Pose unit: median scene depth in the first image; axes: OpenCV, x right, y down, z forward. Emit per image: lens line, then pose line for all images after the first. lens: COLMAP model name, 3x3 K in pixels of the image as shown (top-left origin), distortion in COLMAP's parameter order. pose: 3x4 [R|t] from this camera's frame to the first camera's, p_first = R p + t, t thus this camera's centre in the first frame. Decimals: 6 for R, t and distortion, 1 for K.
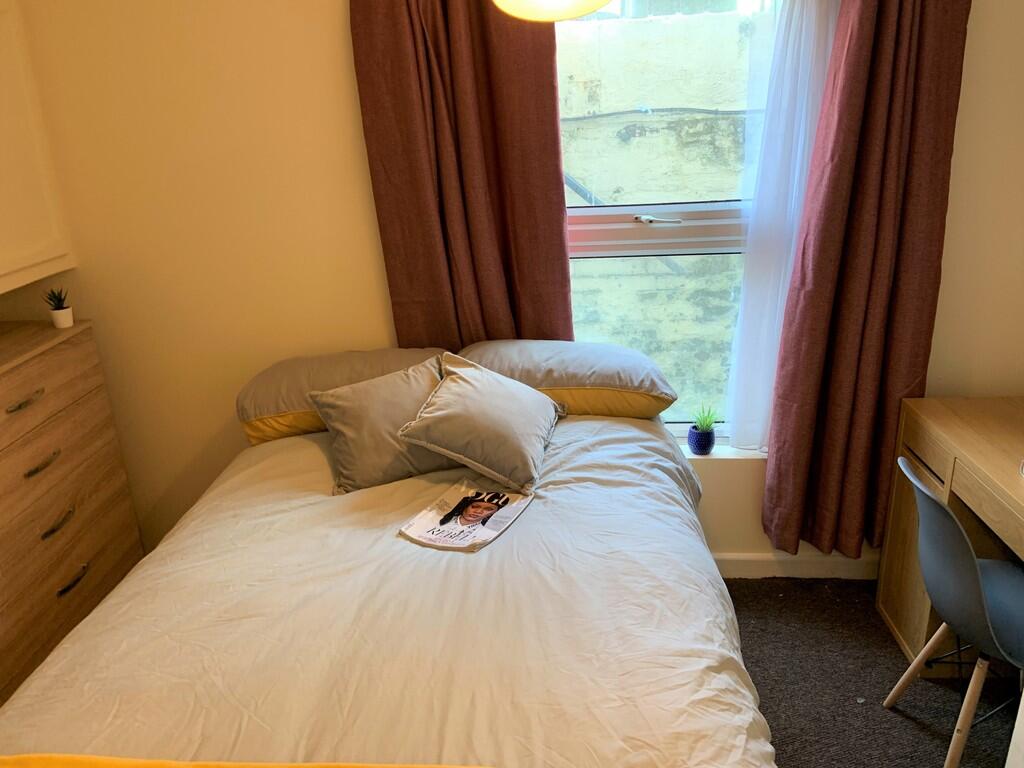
lens RADIAL K [[798.8, 0, 510.8], [0, 798.8, 403.7], [0, 0, 1]] dist [0.076453, -0.000734]
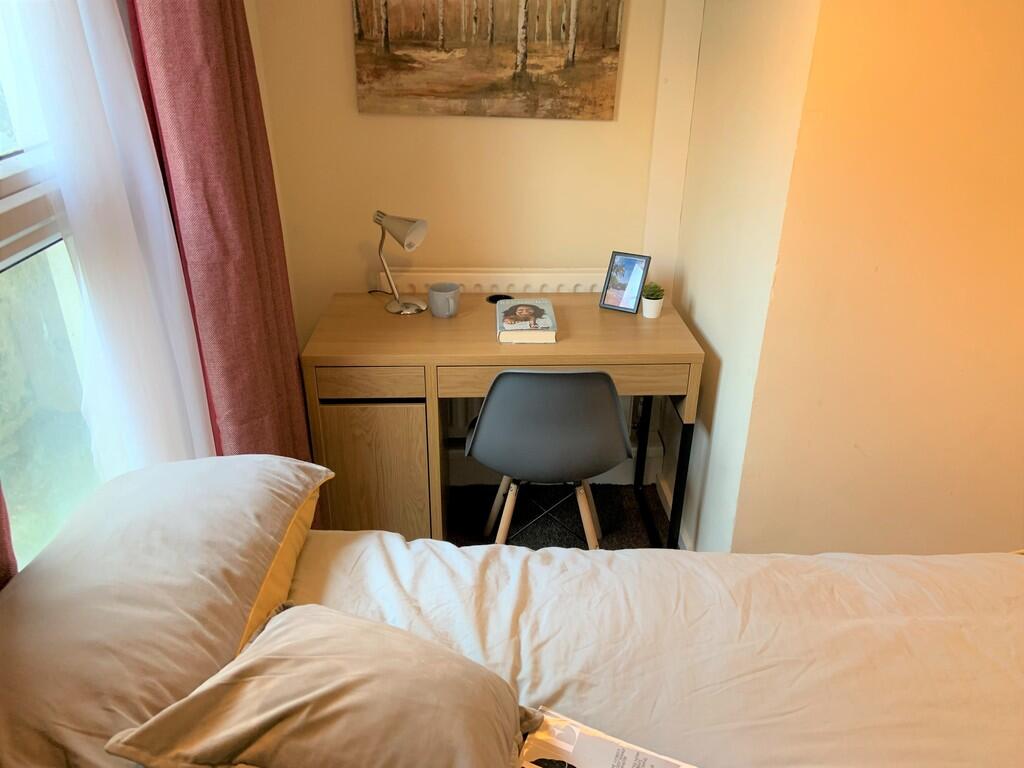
lens RADIAL K [[776.2, 0, 507.8], [0, 776.2, 394.2], [0, 0, 1]] dist [0.121738, -0.154806]
pose [[-0.102674, -0.400473, 0.910538, -0.311134], [0.356071, 0.839922, 0.409566, -0.241249], [-0.928801, 0.366268, 0.056359, 0.809129]]
